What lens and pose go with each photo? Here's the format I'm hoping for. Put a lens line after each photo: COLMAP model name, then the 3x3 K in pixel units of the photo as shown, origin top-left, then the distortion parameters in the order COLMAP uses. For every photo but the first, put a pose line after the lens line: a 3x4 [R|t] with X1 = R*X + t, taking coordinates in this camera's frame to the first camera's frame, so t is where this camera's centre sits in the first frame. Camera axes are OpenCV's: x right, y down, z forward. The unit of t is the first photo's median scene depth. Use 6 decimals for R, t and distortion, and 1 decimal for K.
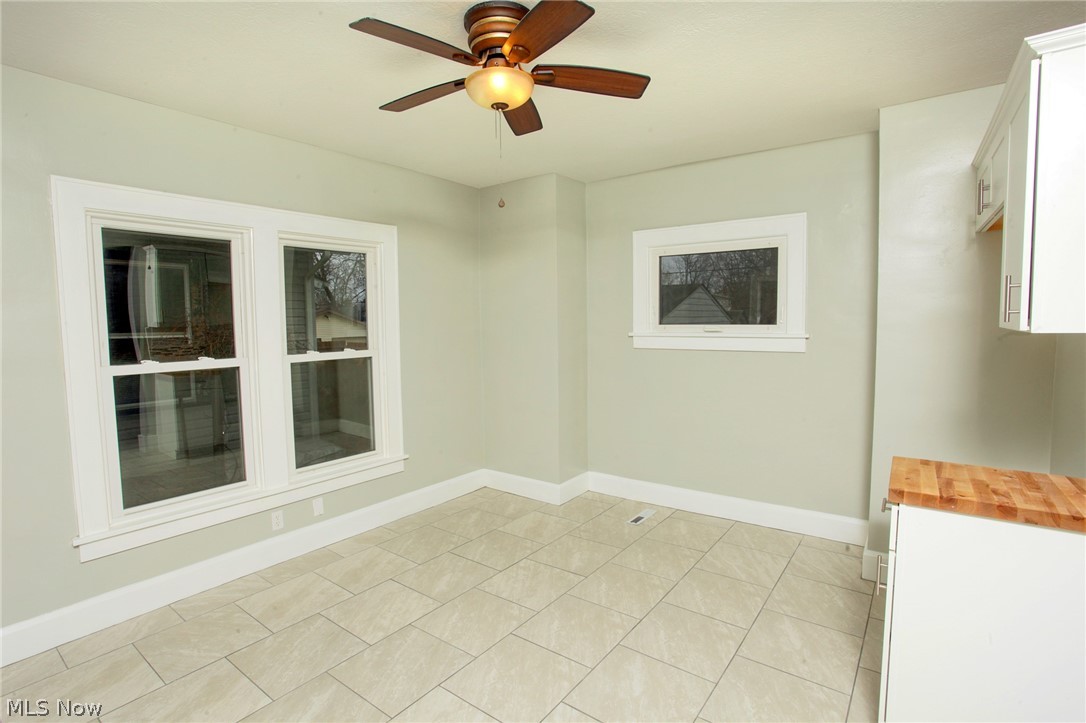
lens RADIAL K [[527.4, 0, 542.2], [0, 527.4, 366.1], [0, 0, 1]] dist [-0.045418, 0.012529]
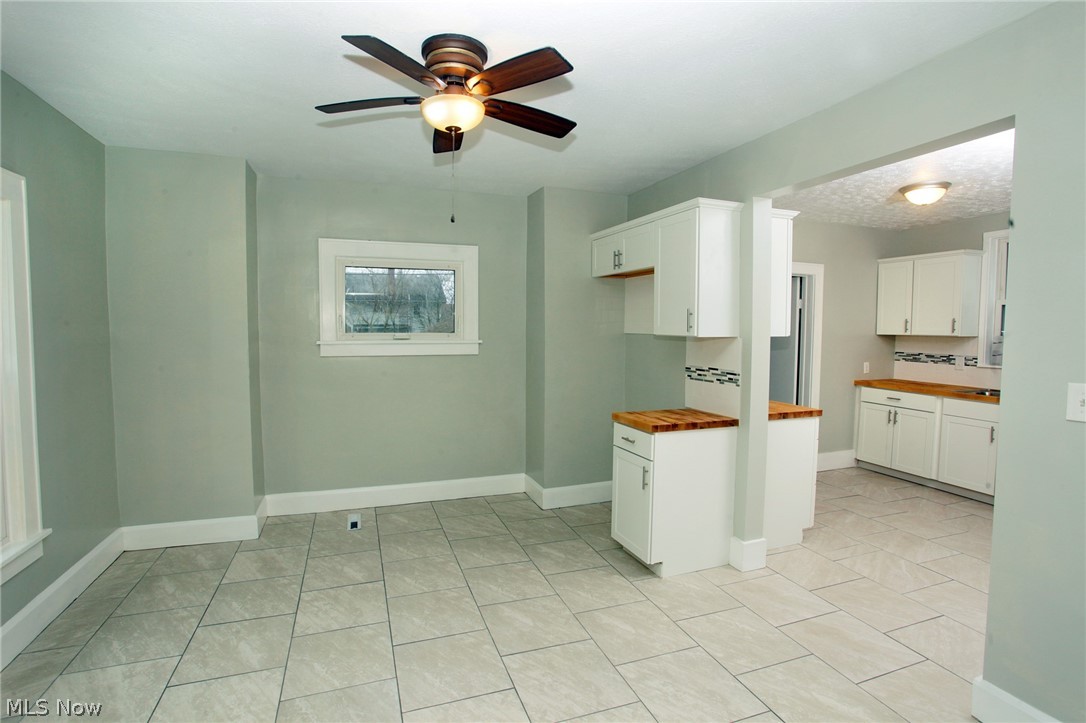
lens RADIAL K [[527.4, 0, 533.8], [0, 527.4, 362.4], [0, 0, 1]] dist [-0.045418, 0.012529]
pose [[0.562362, -0.037255, 0.826052, -0.479370], [0.059210, 0.998234, 0.004712, -0.005277], [-0.824769, 0.046260, 0.563575, 0.143298]]
